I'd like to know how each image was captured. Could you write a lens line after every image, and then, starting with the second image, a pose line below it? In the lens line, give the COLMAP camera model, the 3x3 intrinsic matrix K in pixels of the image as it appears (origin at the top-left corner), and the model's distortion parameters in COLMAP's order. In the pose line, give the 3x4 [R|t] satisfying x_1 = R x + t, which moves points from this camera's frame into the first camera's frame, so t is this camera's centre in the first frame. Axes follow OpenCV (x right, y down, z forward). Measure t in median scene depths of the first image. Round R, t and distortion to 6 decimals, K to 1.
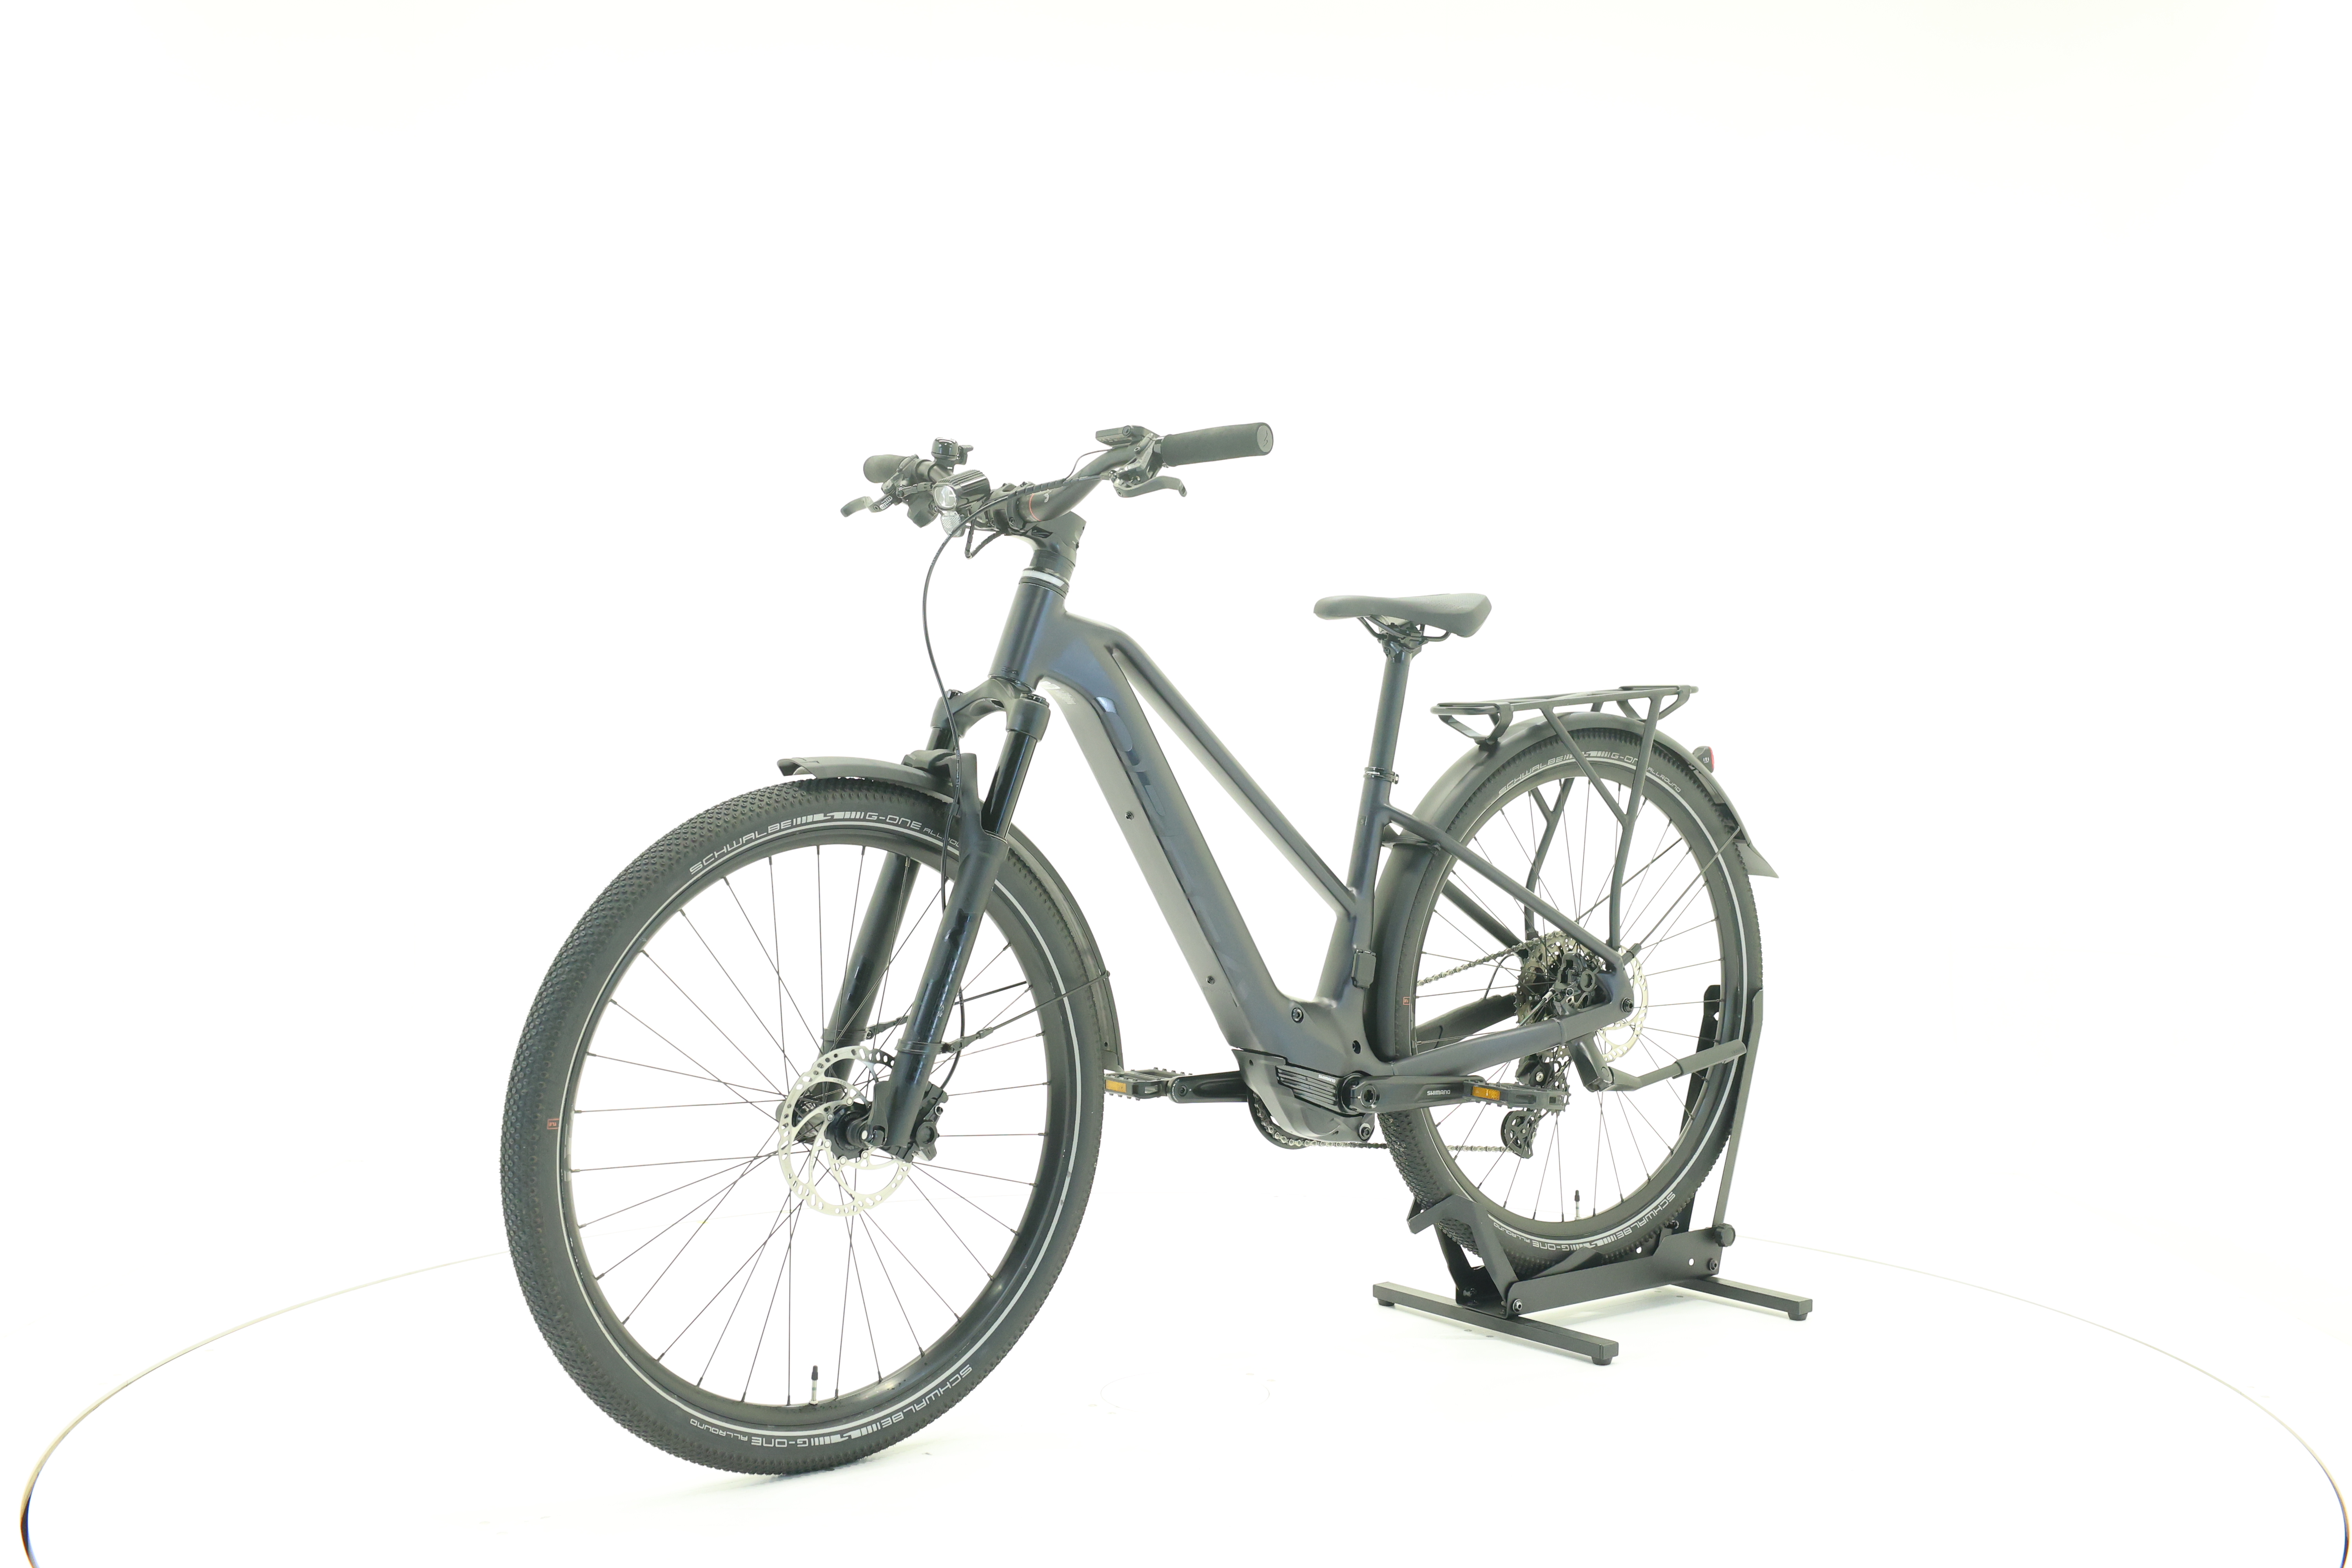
lens RADIAL K [[2515.4, 0, 1176.2], [0, 2515.4, 782.7], [0, 0, 1]] dist [-0.018204, 0.000000]
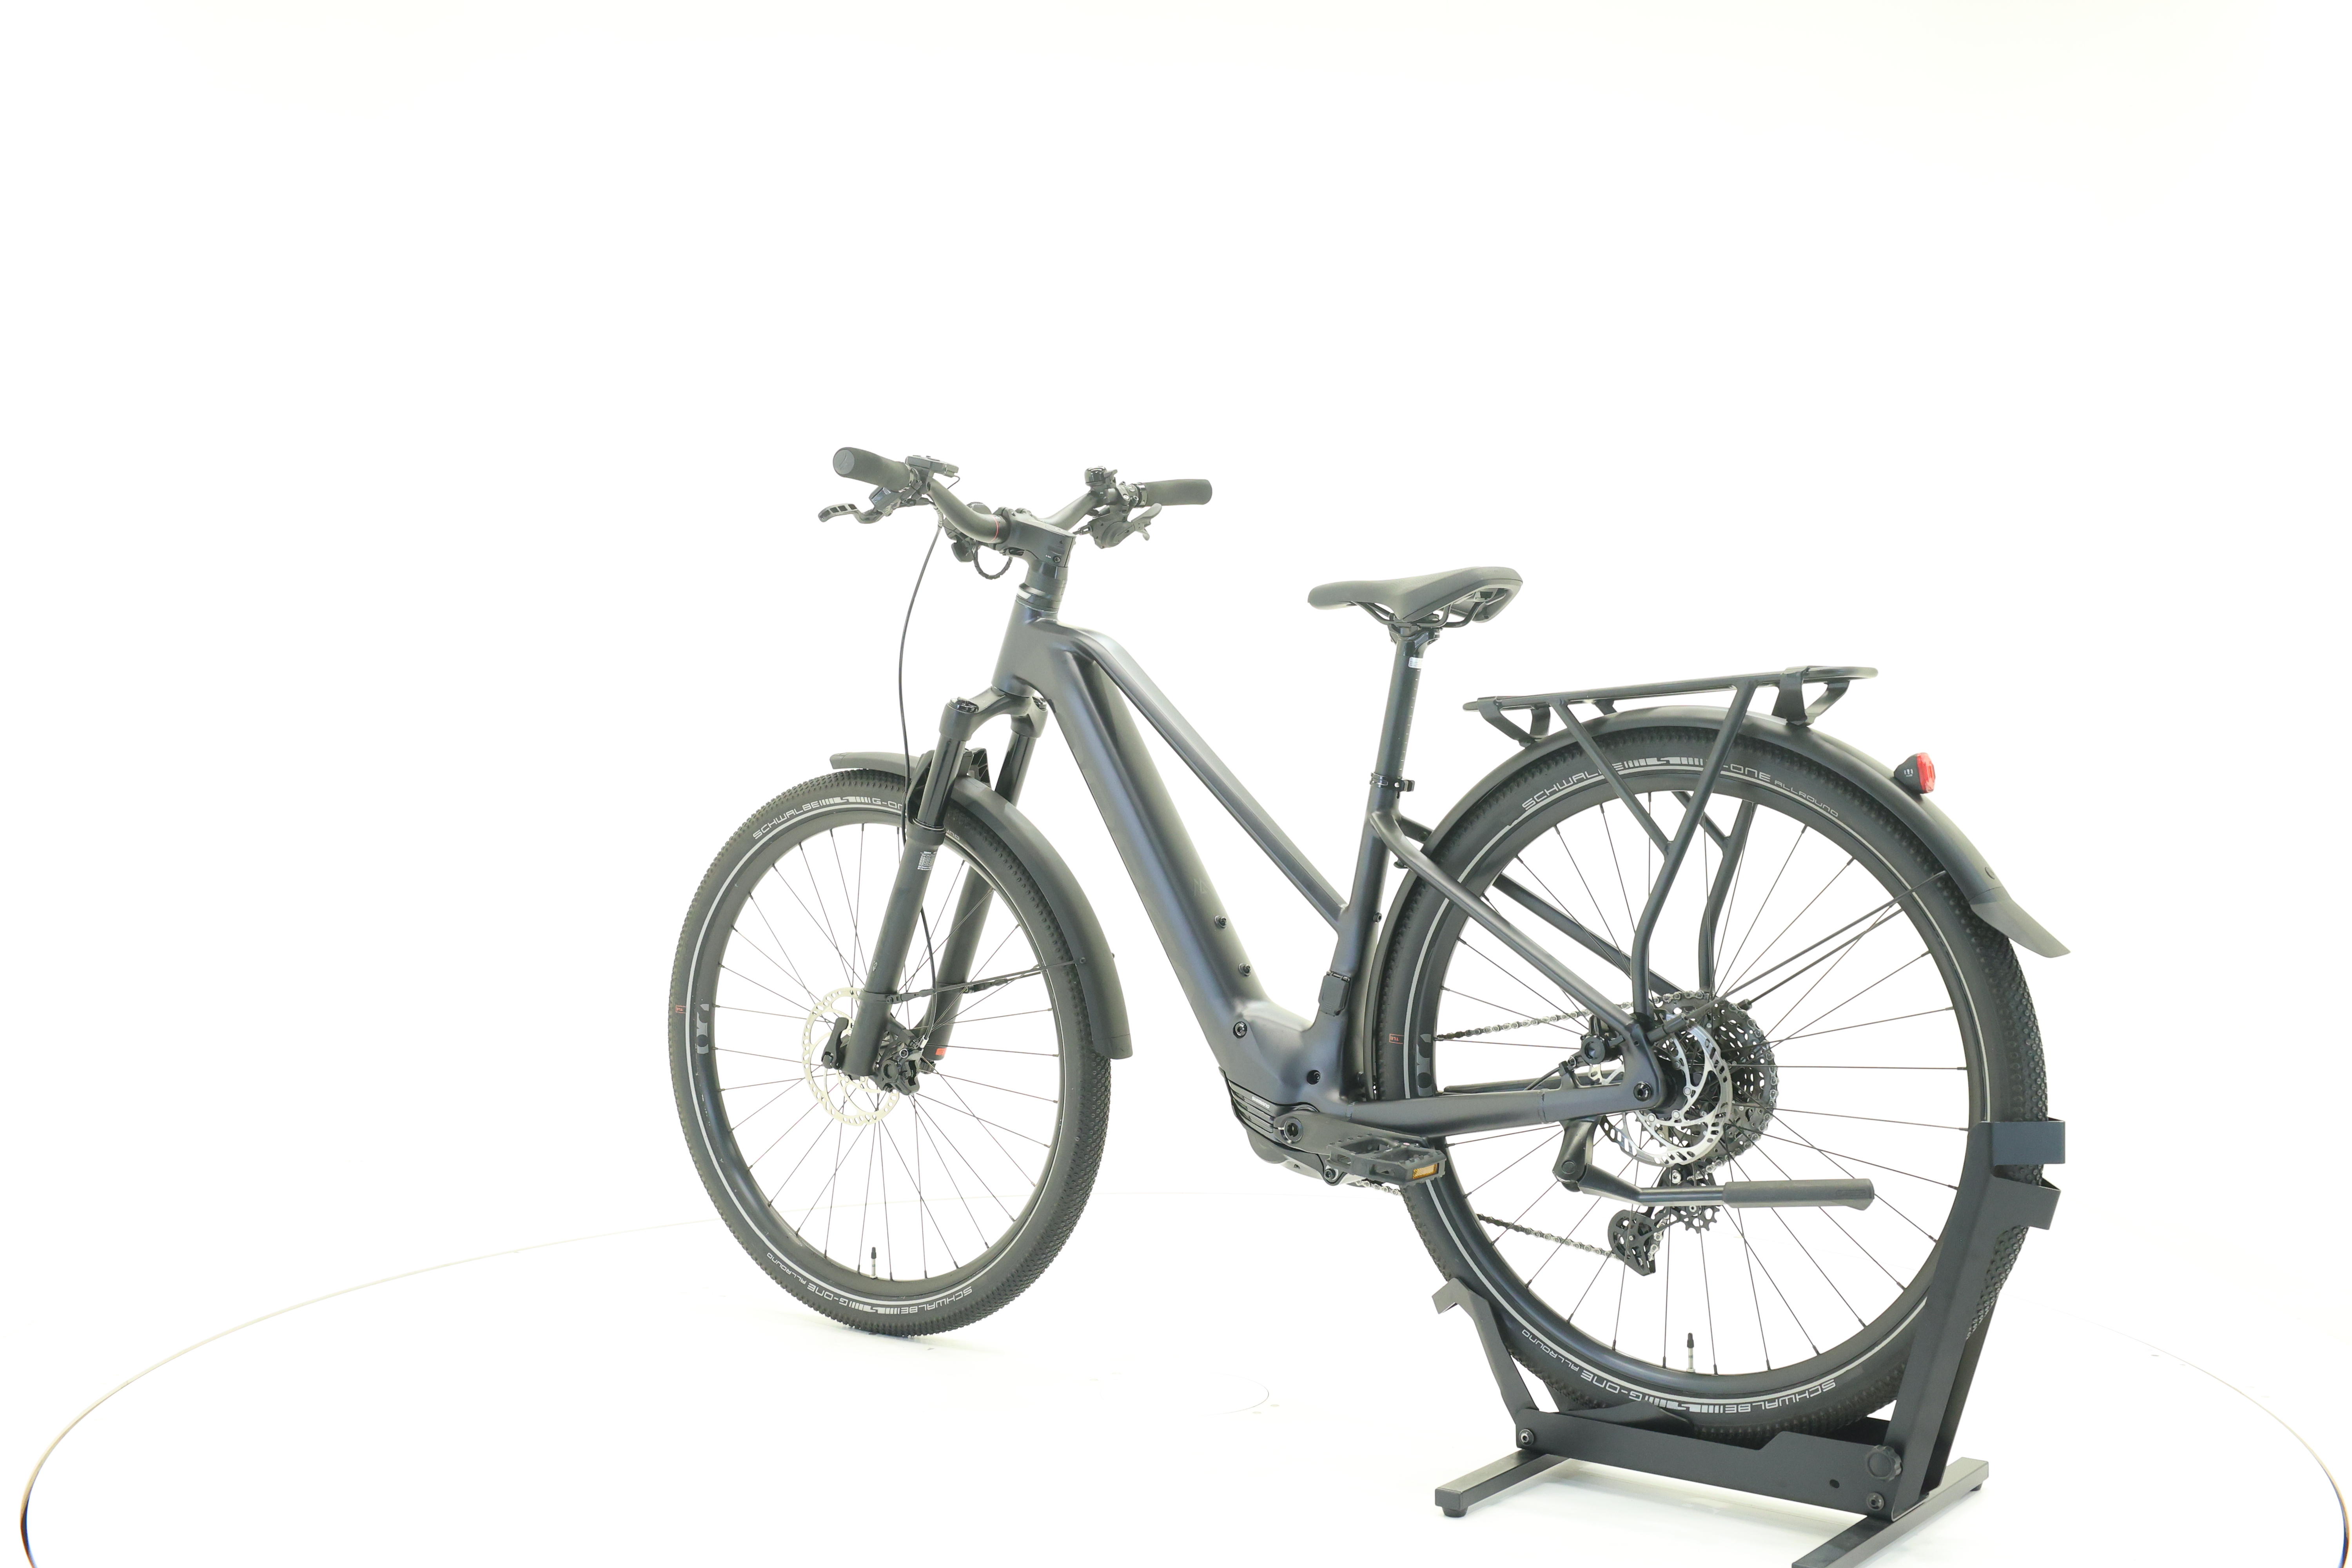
lens RADIAL K [[2515.4, 0, 1184.5], [0, 2515.4, 777.8], [0, 0, 1]] dist [-0.018204, 0.000000]
pose [[0.261042, 0.015007, -0.965211, 0.955436], [-0.023738, 0.999677, 0.009123, -0.011089], [0.965035, 0.020531, 0.261314, 0.725645]]
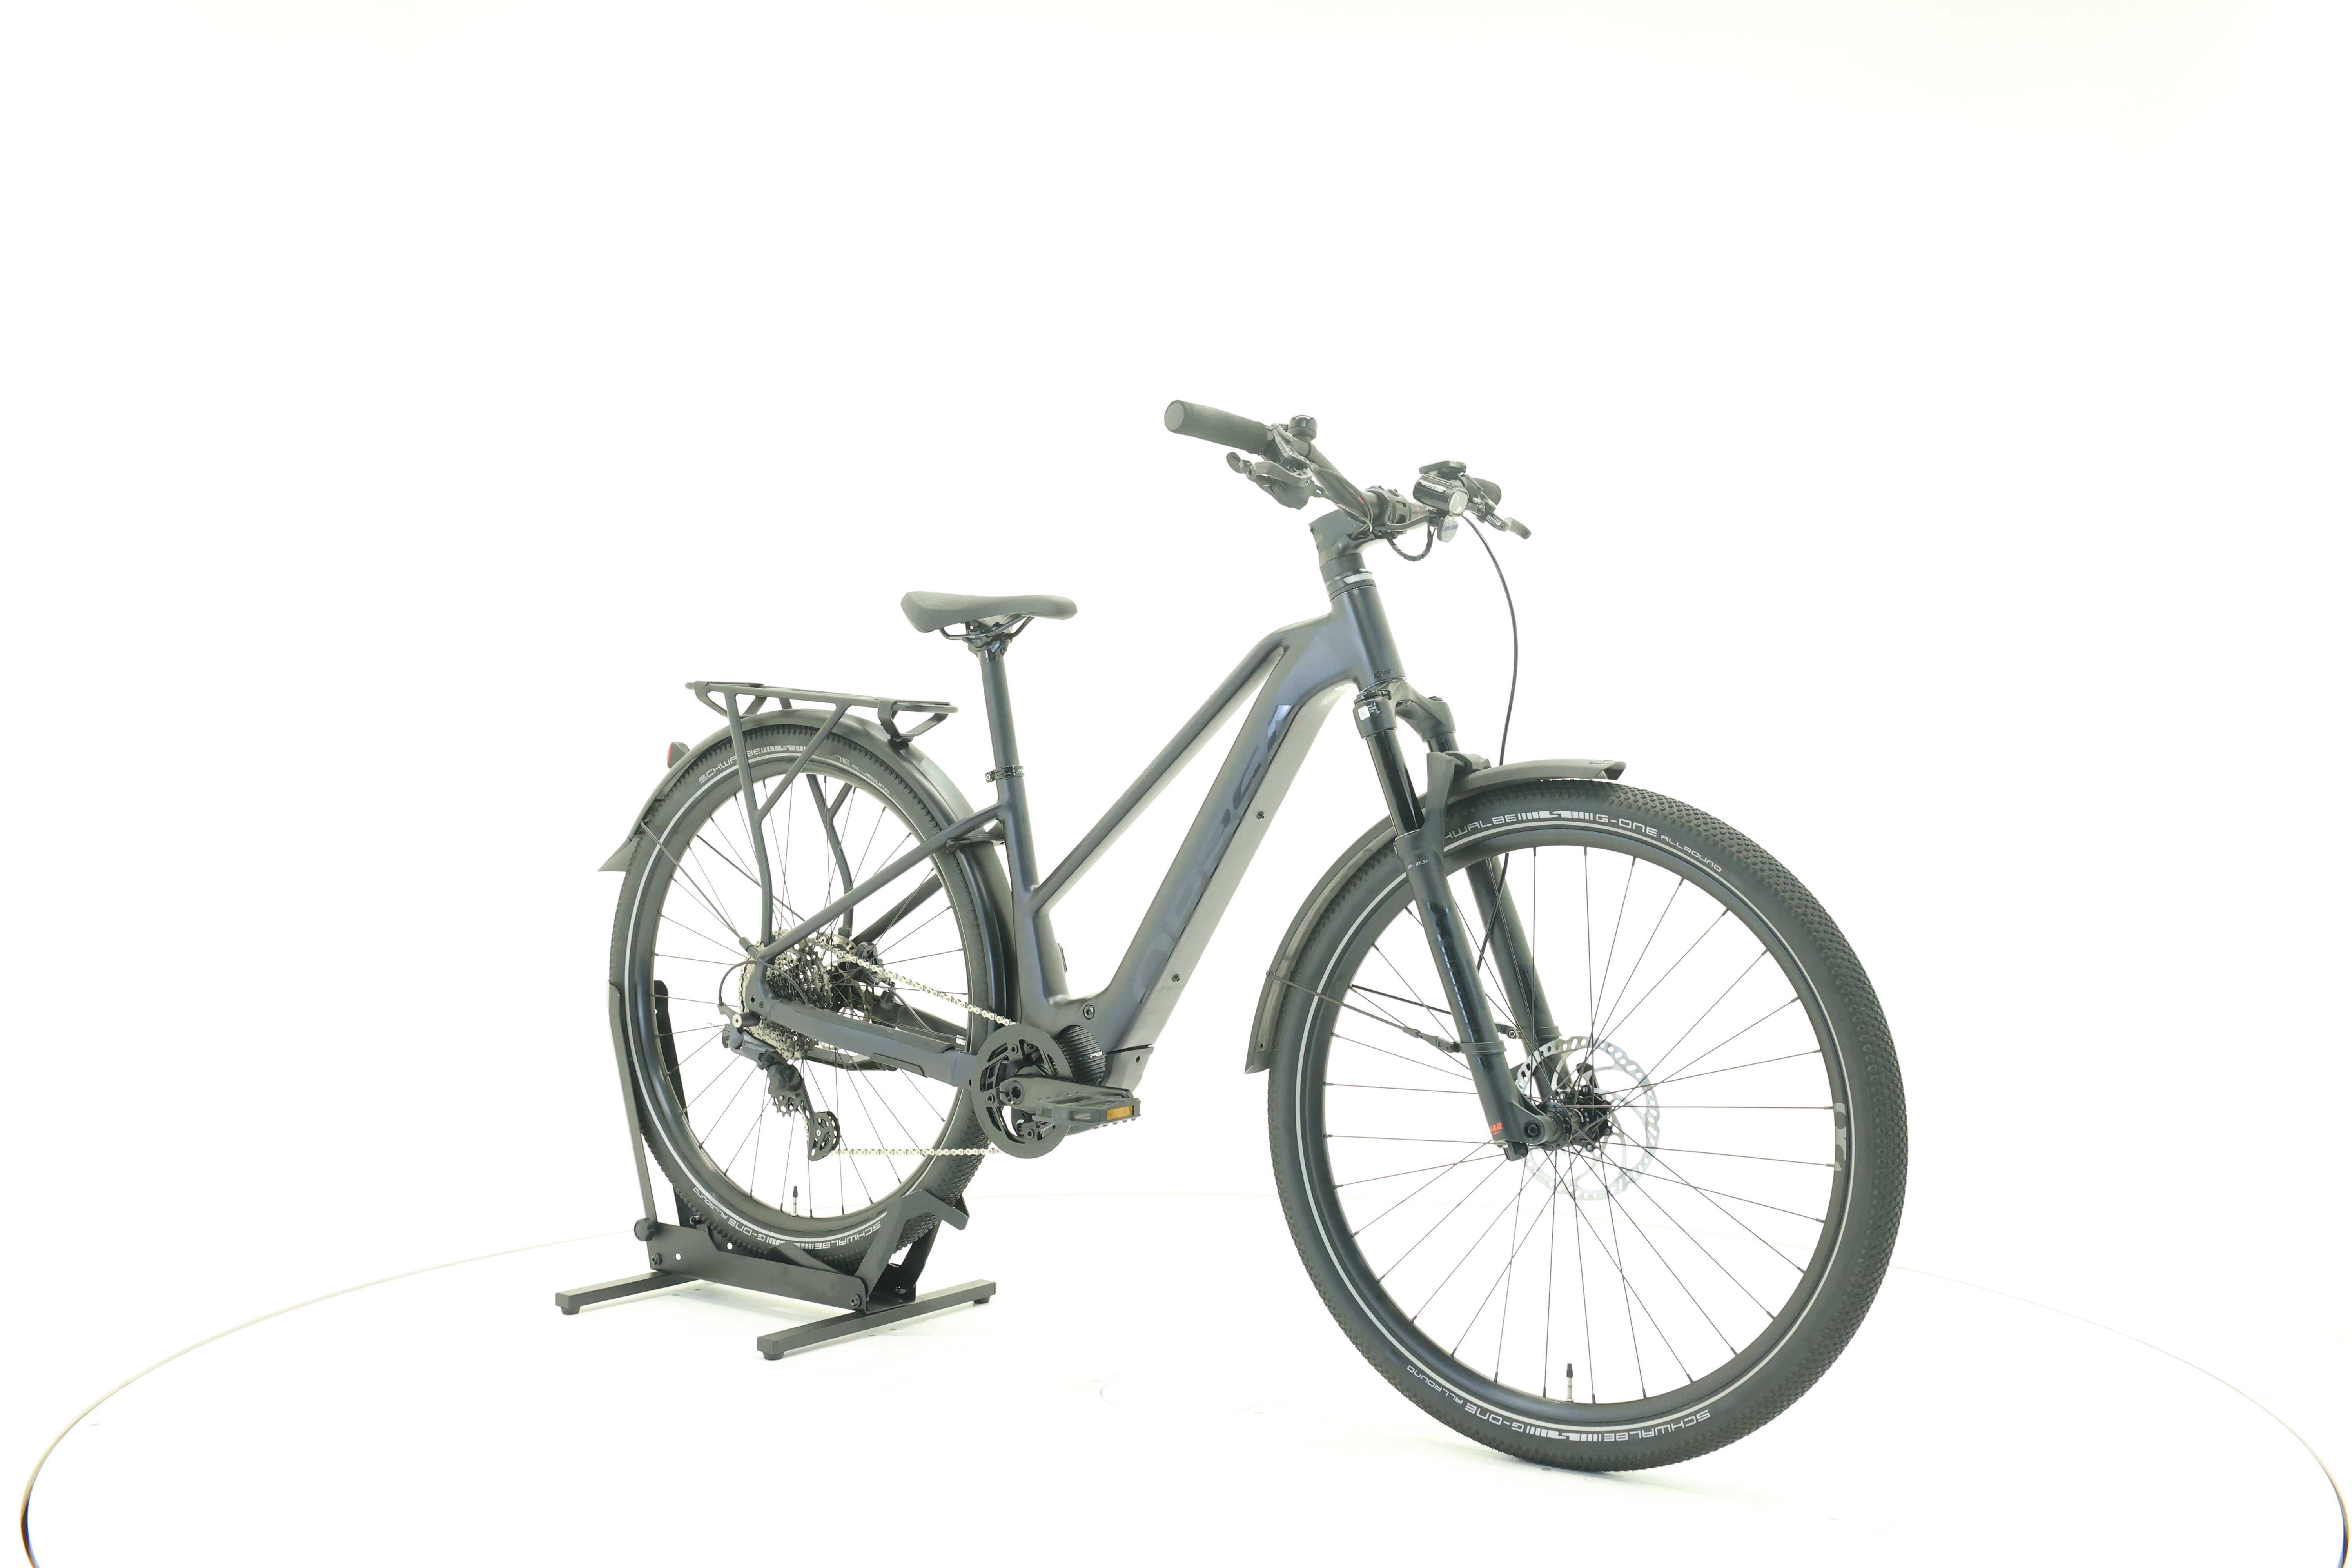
lens RADIAL K [[2515.4, 0, 1174.3], [0, 2515.4, 789.6], [0, 0, 1]] dist [-0.018204, 0.000000]
pose [[-0.268077, -0.027131, 0.963015, -0.943128], [0.015156, 0.999361, 0.032374, -0.029250], [-0.963278, 0.023274, -0.267494, 1.252240]]
